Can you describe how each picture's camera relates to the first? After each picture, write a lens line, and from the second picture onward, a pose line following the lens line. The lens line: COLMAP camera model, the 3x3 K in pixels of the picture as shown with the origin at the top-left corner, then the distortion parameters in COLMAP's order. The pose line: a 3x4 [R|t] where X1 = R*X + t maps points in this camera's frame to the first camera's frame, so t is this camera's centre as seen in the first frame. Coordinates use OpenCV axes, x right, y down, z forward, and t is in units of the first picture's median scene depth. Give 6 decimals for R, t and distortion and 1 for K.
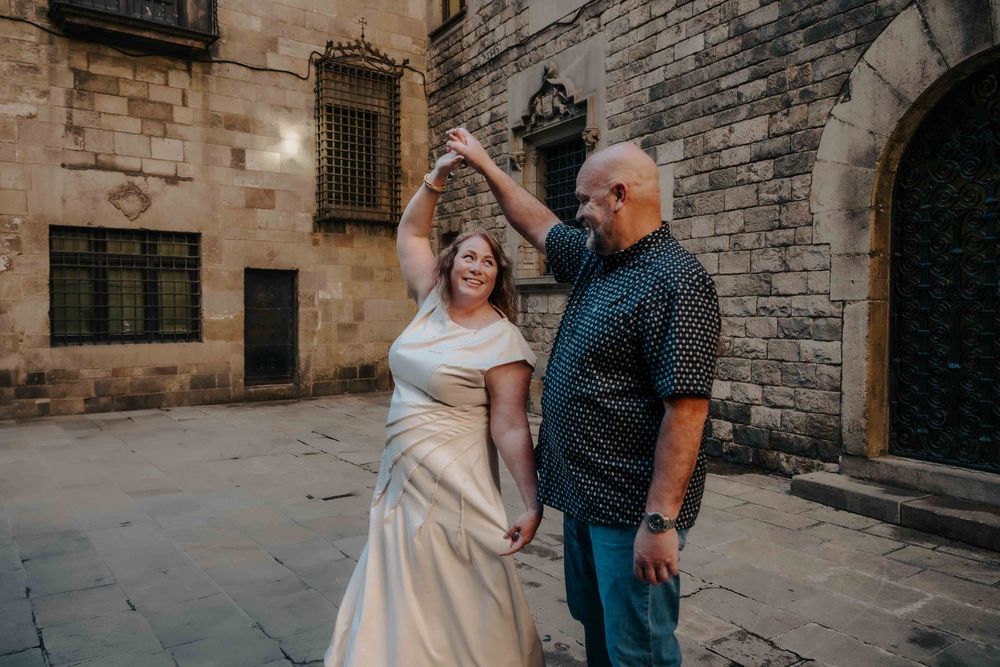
lens RADIAL K [[737.0, 0, 500.0], [0, 737.0, 333.5], [0, 0, 1]] dist [0.093185, -0.001163]
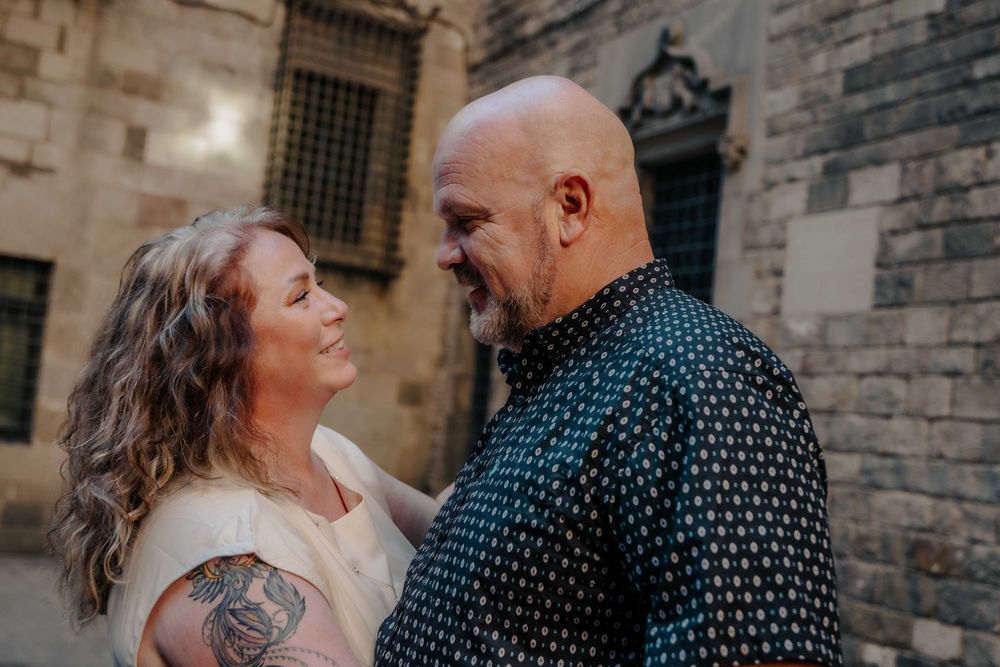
lens RADIAL K [[1200.2, 0, 500.0], [0, 1200.2, 333.5], [0, 0, 1]] dist [0.077923, -0.036045]
pose [[0.989692, 0.095434, -0.106781, 0.056722], [-0.108121, 0.986853, -0.120128, -0.000542], [0.093912, 0.130435, 0.986999, 0.103543]]
